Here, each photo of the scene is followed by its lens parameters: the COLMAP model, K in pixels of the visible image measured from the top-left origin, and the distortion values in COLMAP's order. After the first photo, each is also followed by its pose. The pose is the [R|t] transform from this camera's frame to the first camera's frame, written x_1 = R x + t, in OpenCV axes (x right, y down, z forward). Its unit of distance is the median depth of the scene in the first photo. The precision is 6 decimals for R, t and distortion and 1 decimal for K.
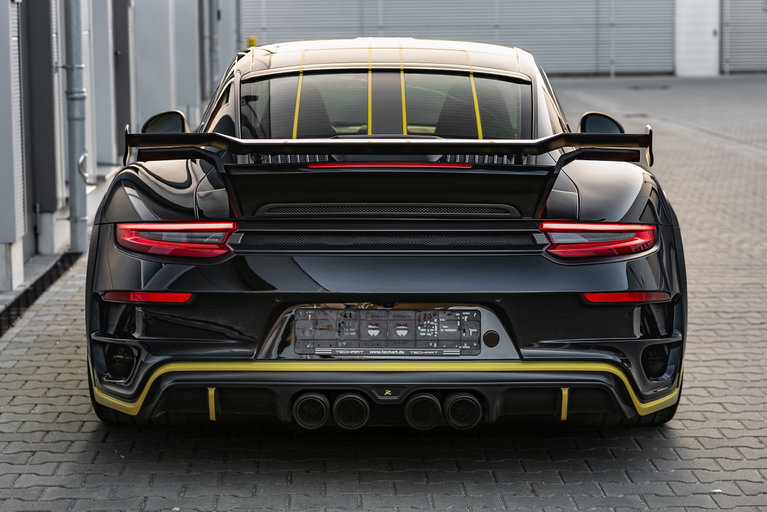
lens RADIAL K [[1920.0, 0, 383.5], [0, 1920.0, 242.9], [0, 0, 1]] dist [-0.004839, 0.622670]
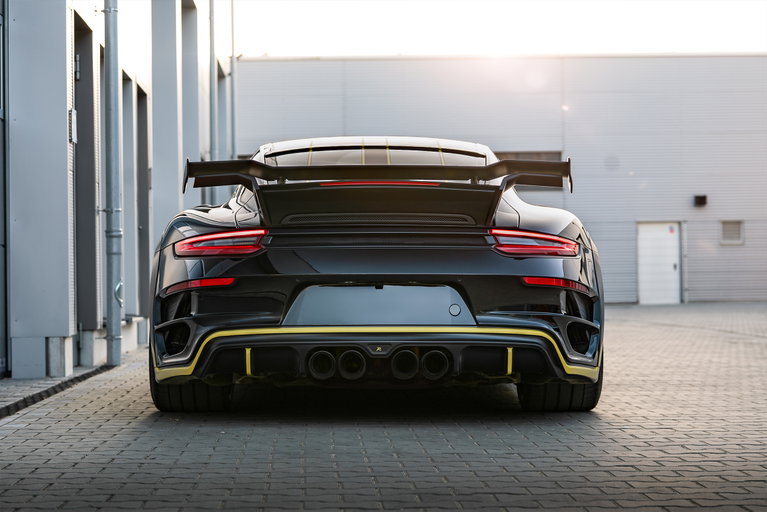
lens RADIAL K [[1849.2, 0, 383.9], [0, 1849.2, 223.2], [0, 0, 1]] dist [0.102249, -0.227497]
pose [[0.999945, -0.004047, 0.009694, -0.006053], [0.005414, 0.989356, -0.145414, 0.166860], [-0.009003, 0.145458, 0.989323, -0.282798]]
